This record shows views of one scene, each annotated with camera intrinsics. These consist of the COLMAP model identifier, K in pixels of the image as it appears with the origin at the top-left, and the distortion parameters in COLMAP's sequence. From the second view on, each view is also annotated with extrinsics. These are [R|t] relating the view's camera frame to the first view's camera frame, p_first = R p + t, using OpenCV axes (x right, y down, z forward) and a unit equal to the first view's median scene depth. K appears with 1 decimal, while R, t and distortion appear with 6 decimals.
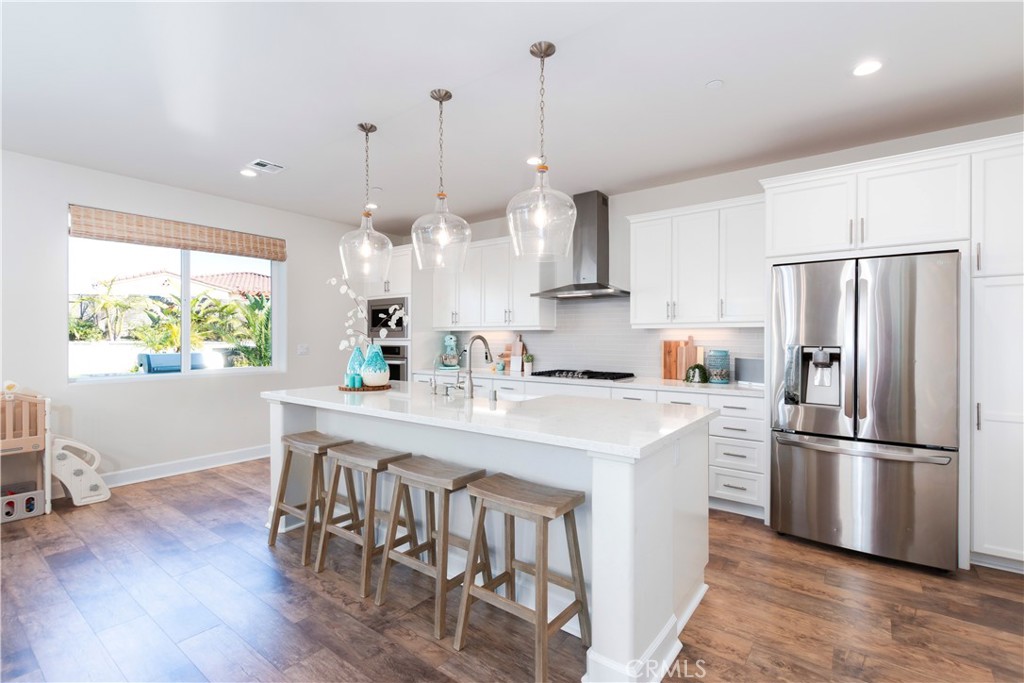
lens RADIAL K [[470.8, 0, 507.0], [0, 470.8, 339.5], [0, 0, 1]] dist [-0.003012, 0.000486]
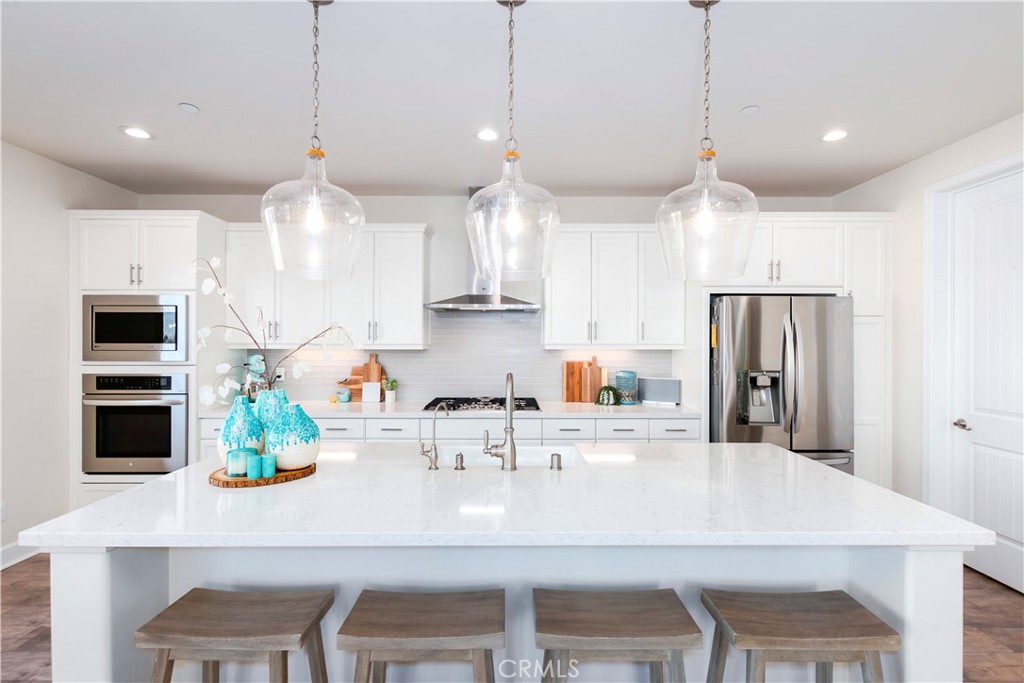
lens RADIAL K [[470.8, 0, 515.0], [0, 470.8, 342.2], [0, 0, 1]] dist [-0.003012, 0.000486]
pose [[0.786950, -0.002552, 0.617012, -0.331938], [0.000518, 0.999994, 0.003476, -0.039668], [-0.617017, -0.002416, 0.786946, 0.324579]]
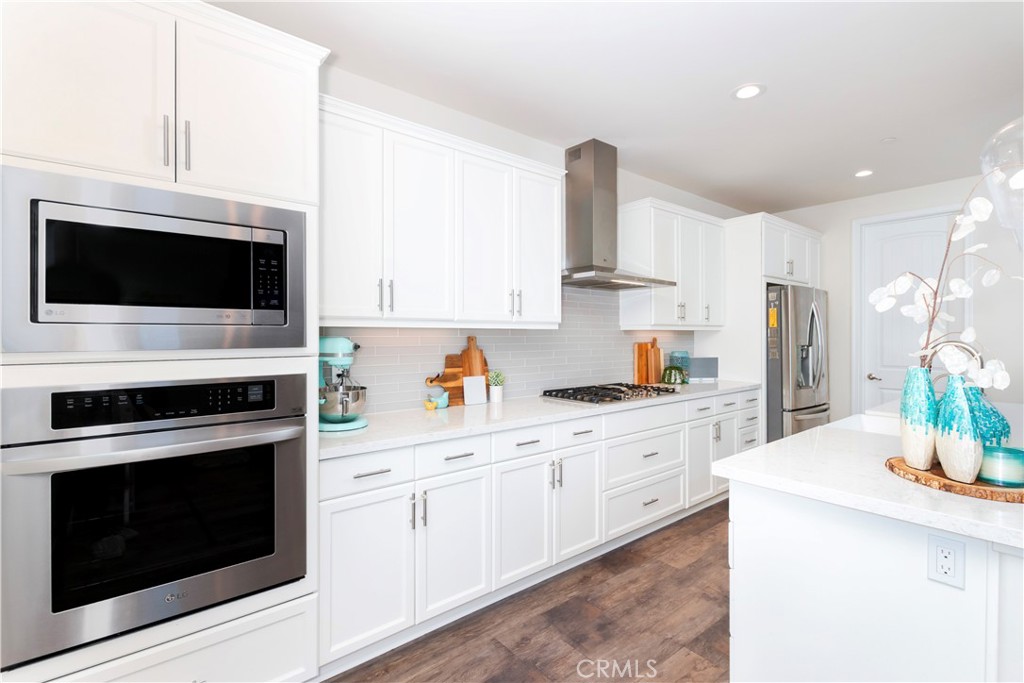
lens RADIAL K [[470.8, 0, 507.1], [0, 470.8, 335.3], [0, 0, 1]] dist [-0.003012, 0.000486]
pose [[0.229679, -0.001089, 0.973266, -0.620344], [0.005442, 0.999985, -0.000165, -0.014131], [-0.973251, 0.005335, 0.229681, 1.044998]]
